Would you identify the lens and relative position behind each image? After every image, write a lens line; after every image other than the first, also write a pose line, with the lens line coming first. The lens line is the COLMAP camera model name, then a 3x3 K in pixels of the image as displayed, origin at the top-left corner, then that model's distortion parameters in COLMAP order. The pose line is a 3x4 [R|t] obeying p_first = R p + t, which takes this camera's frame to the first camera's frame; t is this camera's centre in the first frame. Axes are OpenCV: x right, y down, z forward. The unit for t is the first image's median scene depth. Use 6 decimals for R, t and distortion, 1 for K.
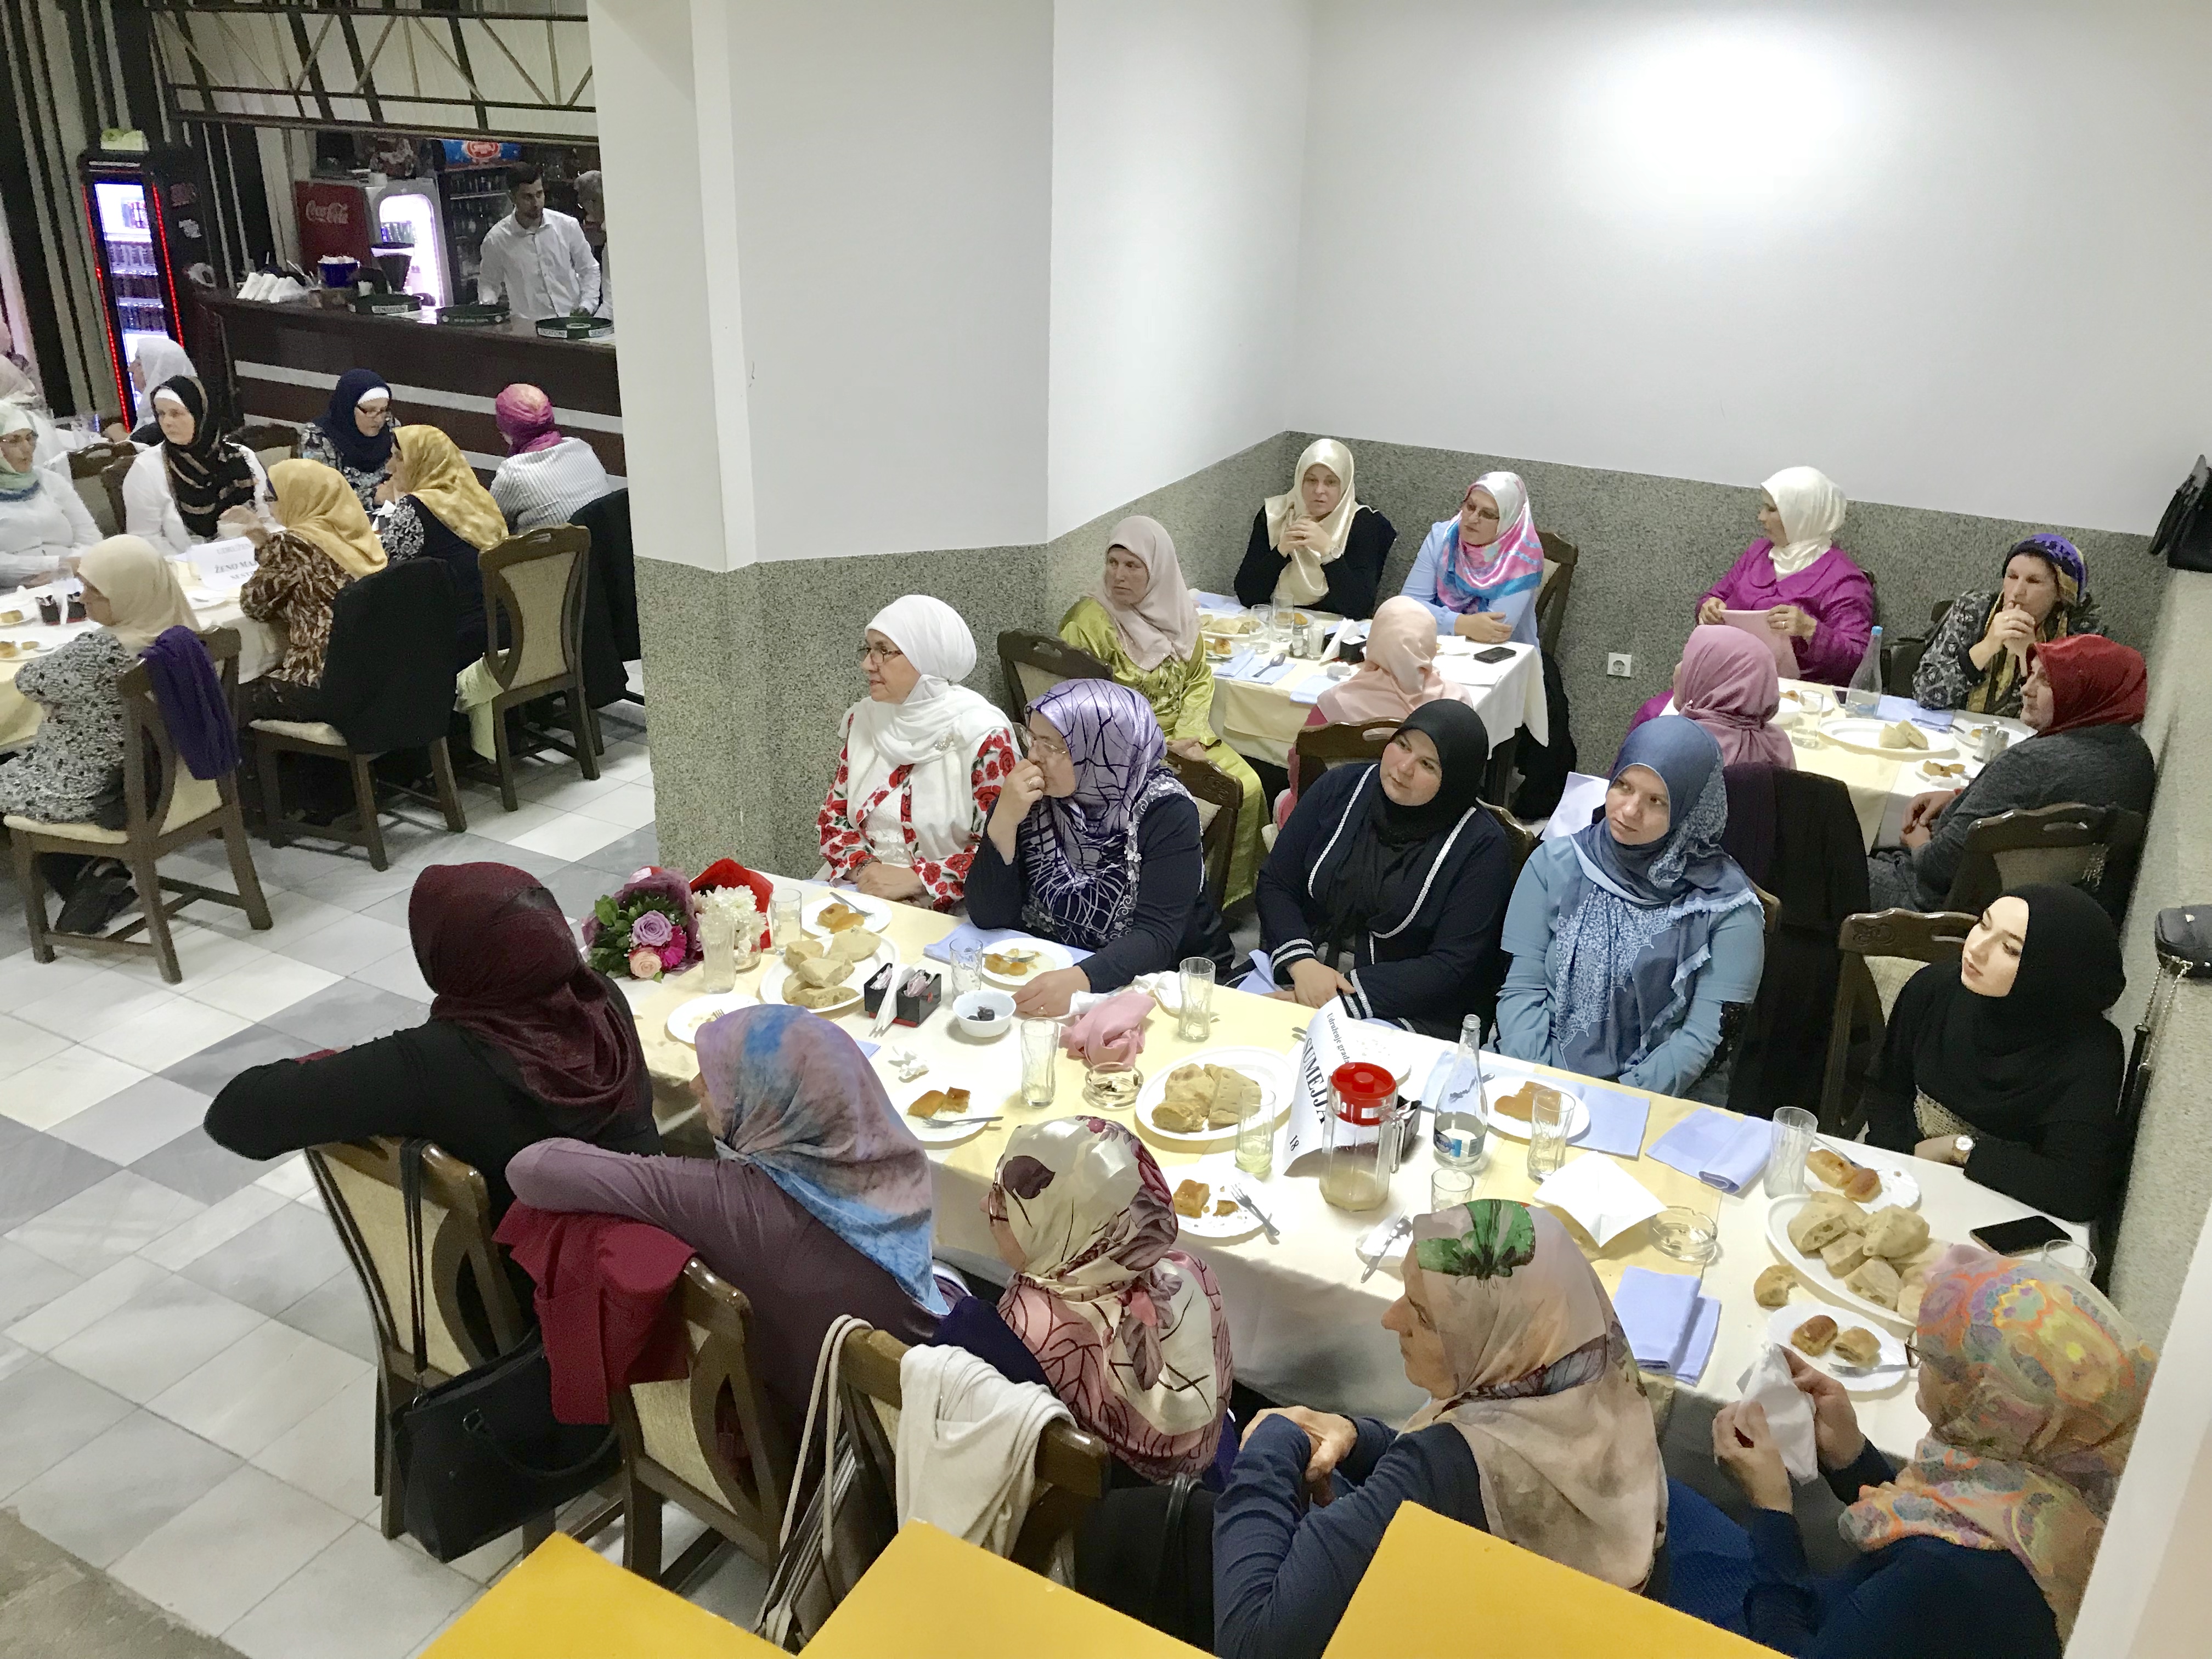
lens RADIAL K [[1818.0, 0, 1096.0], [0, 1818.0, 833.9], [0, 0, 1]] dist [0.046314, -0.057220]
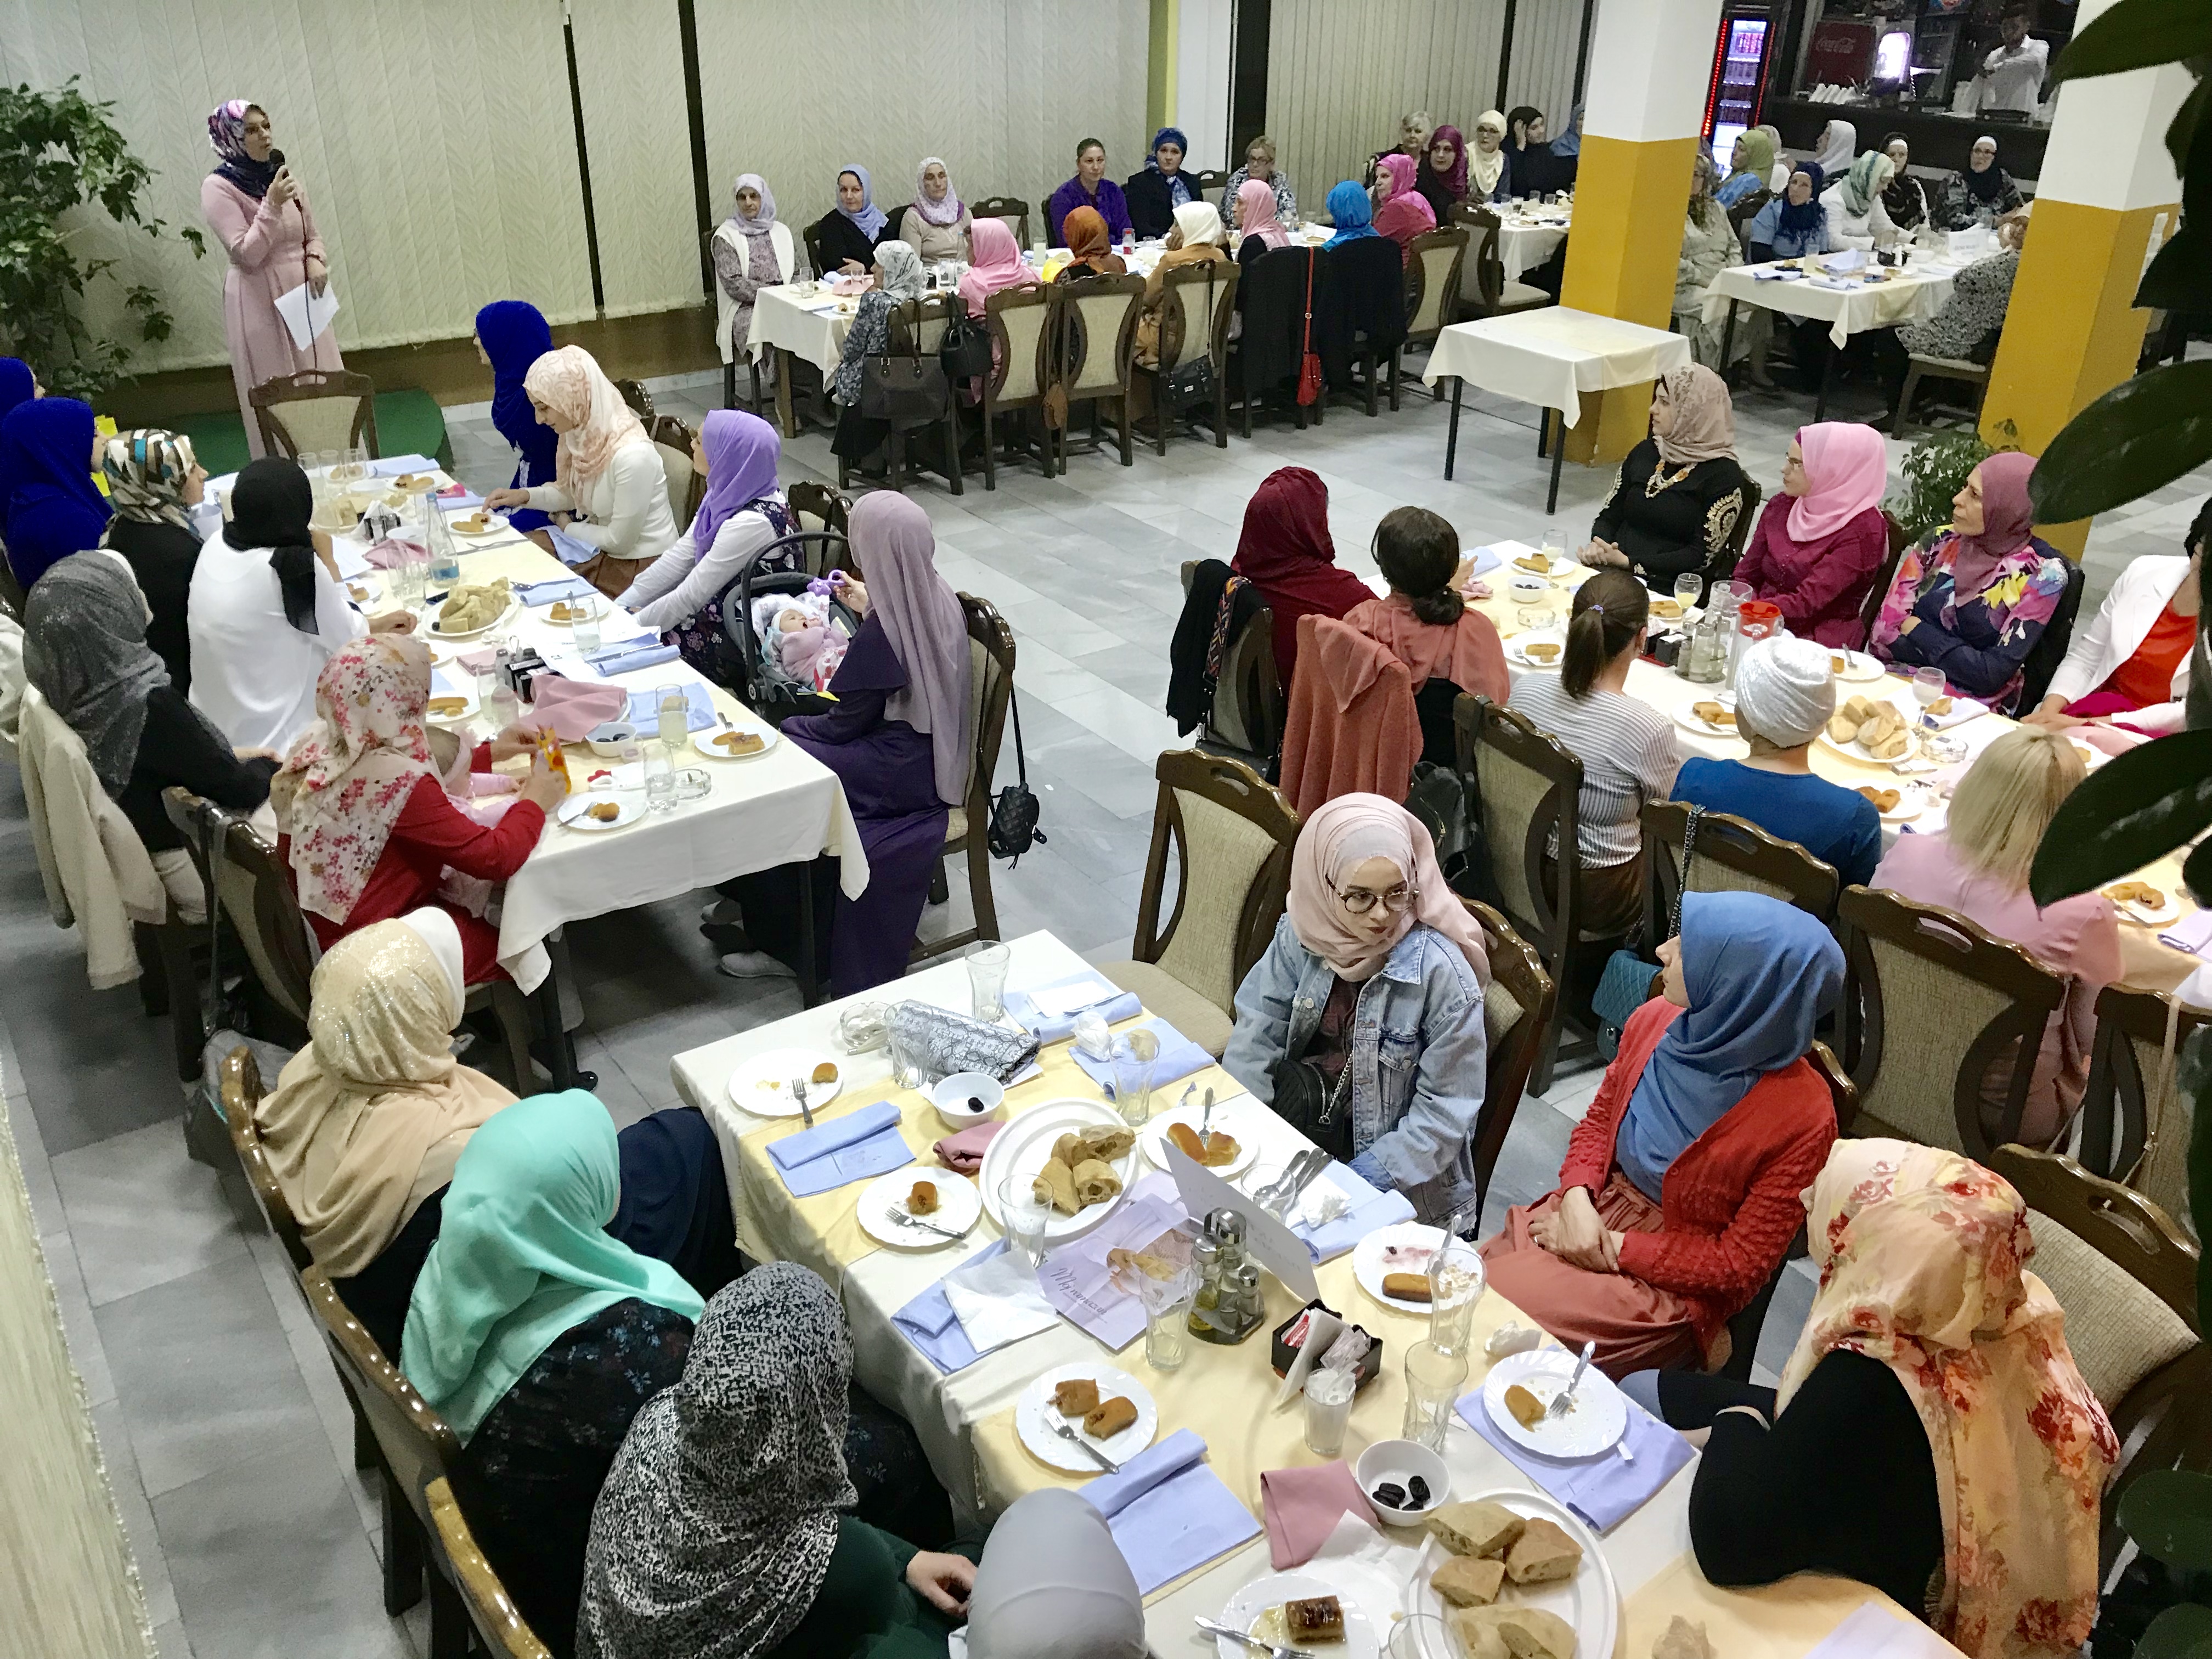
lens RADIAL K [[1818.0, 0, 1098.2], [0, 1818.0, 832.1], [0, 0, 1]] dist [0.046314, -0.057220]
pose [[0.890888, 0.201692, -0.406987, -0.258320], [-0.175631, 0.979277, 0.100849, 0.235546], [0.418893, -0.018366, 0.907850, -0.589695]]
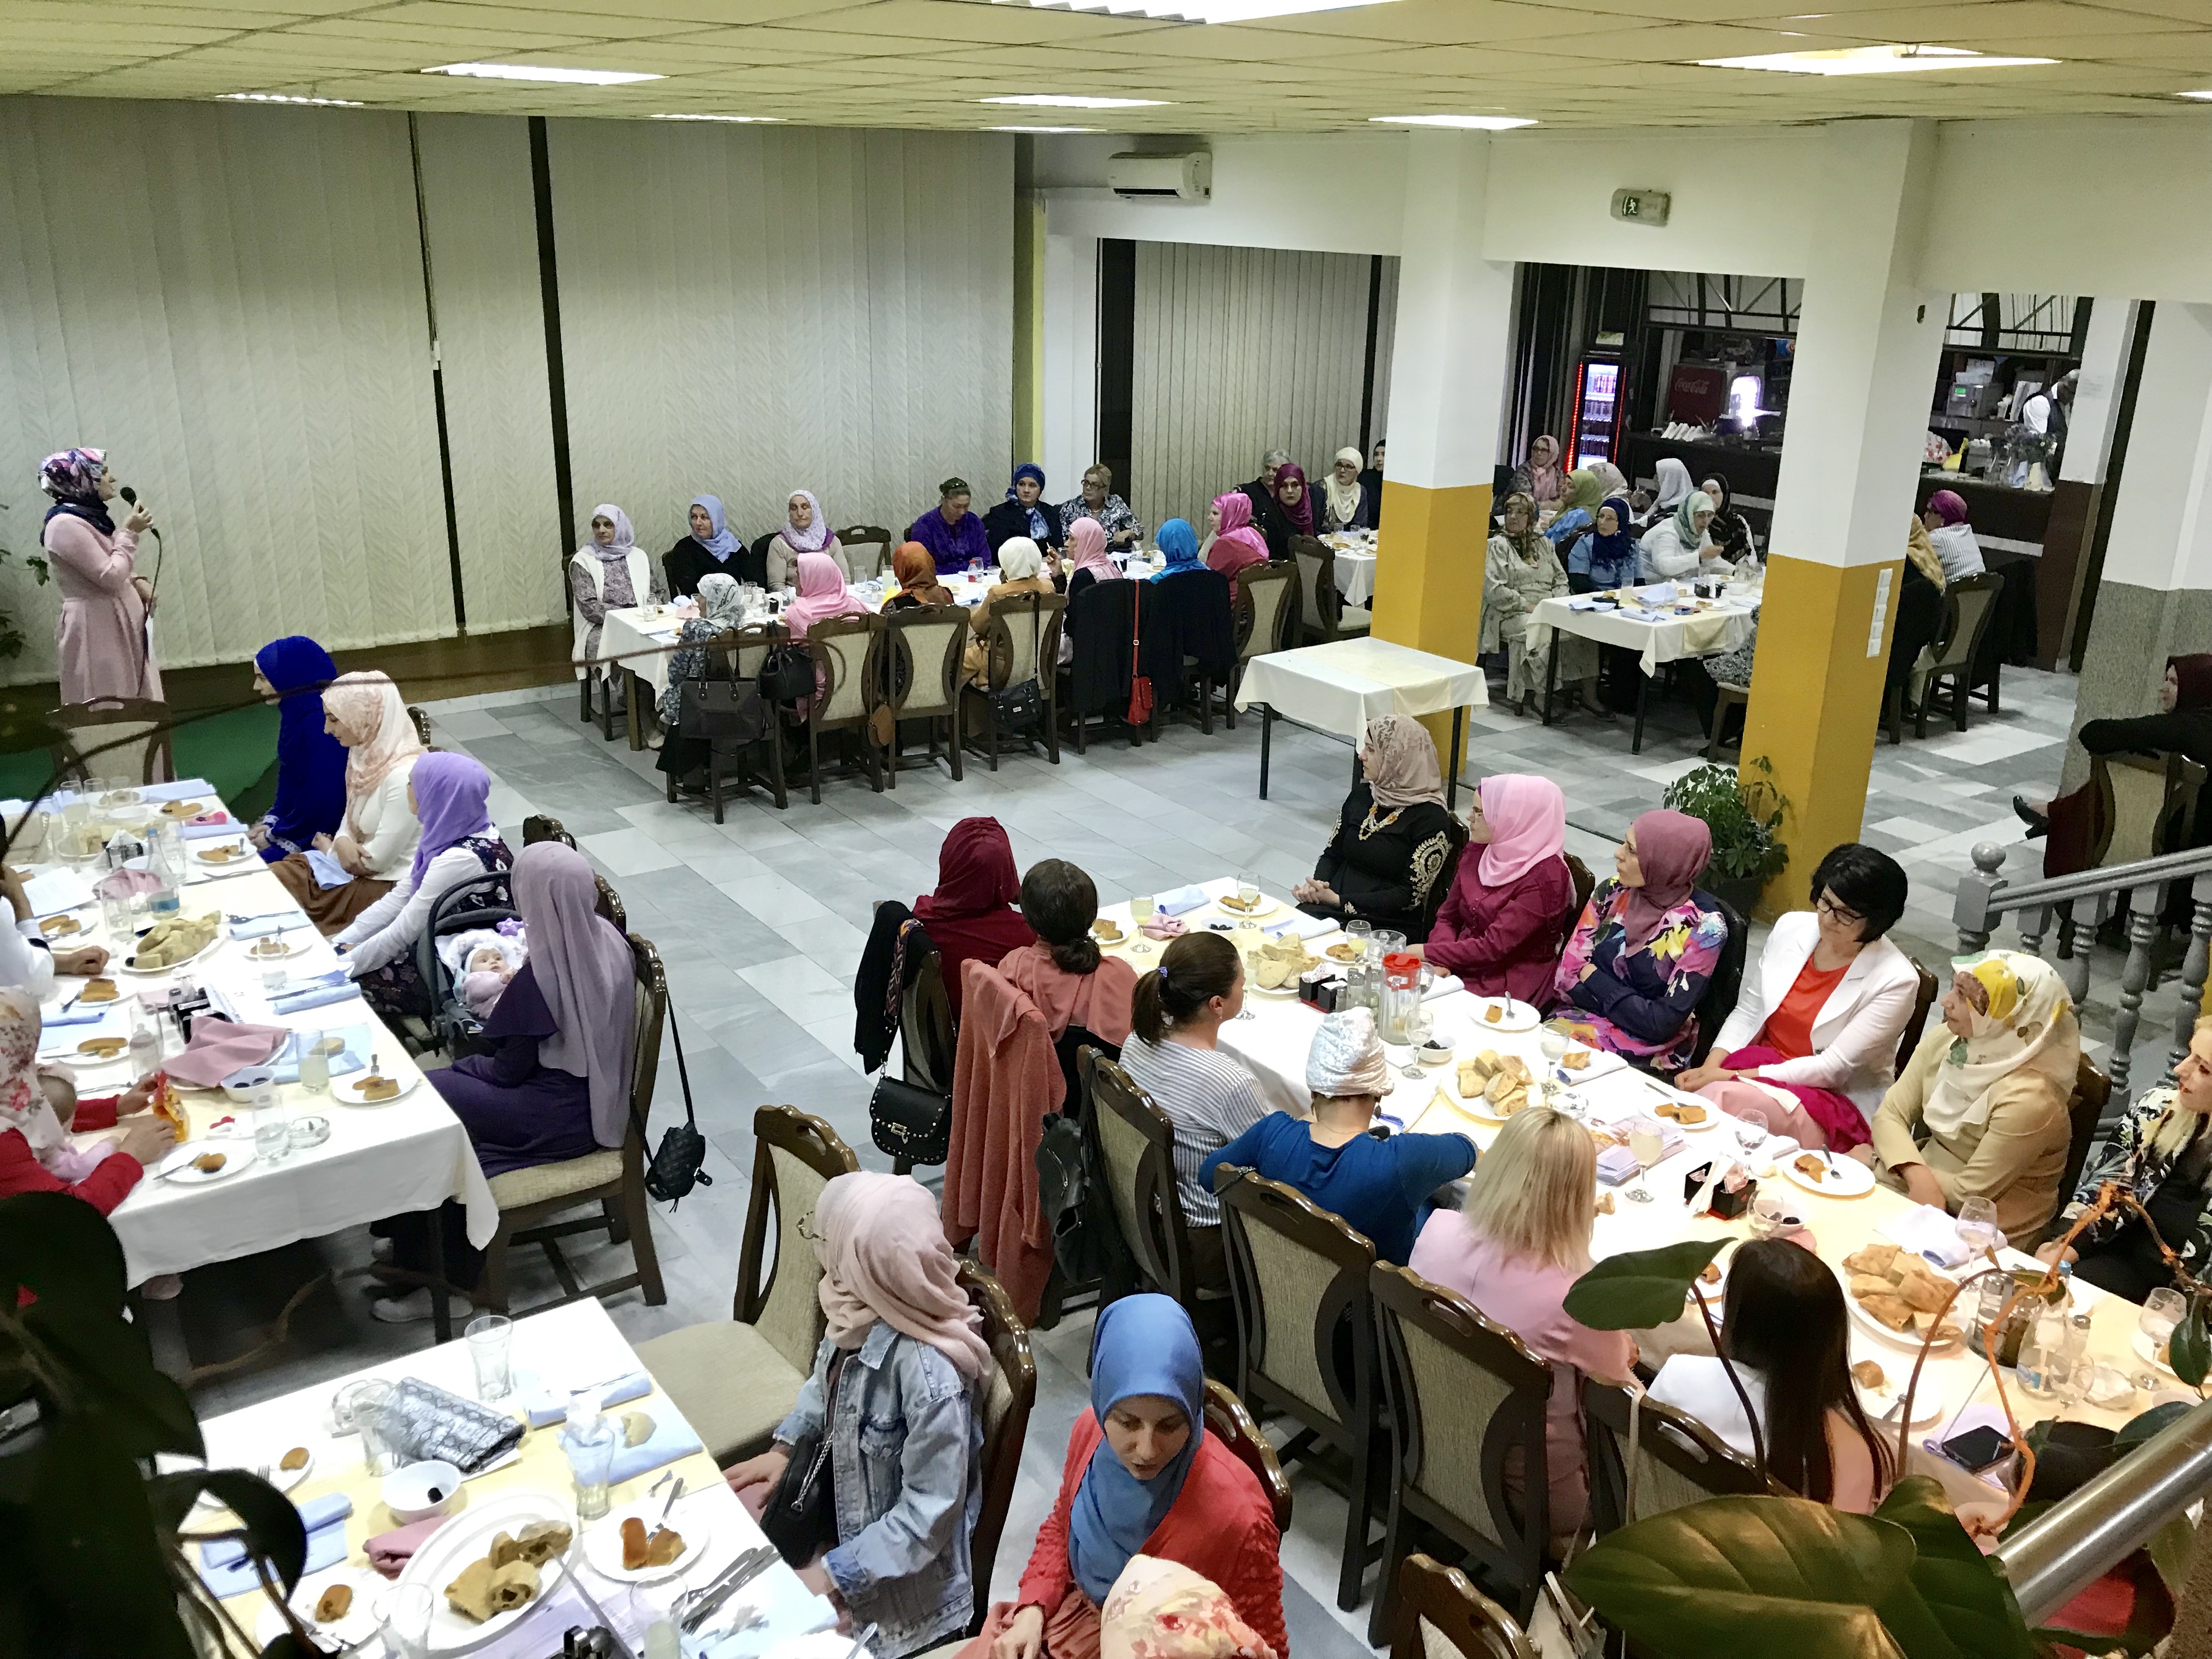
lens RADIAL K [[1818.0, 0, 1091.9], [0, 1818.0, 830.7], [0, 0, 1]] dist [0.046314, -0.057220]
pose [[0.889217, 0.146542, -0.433380, -0.175436], [-0.185220, 0.981517, -0.048150, 0.199570], [0.418314, 0.123086, 0.899924, -0.559726]]
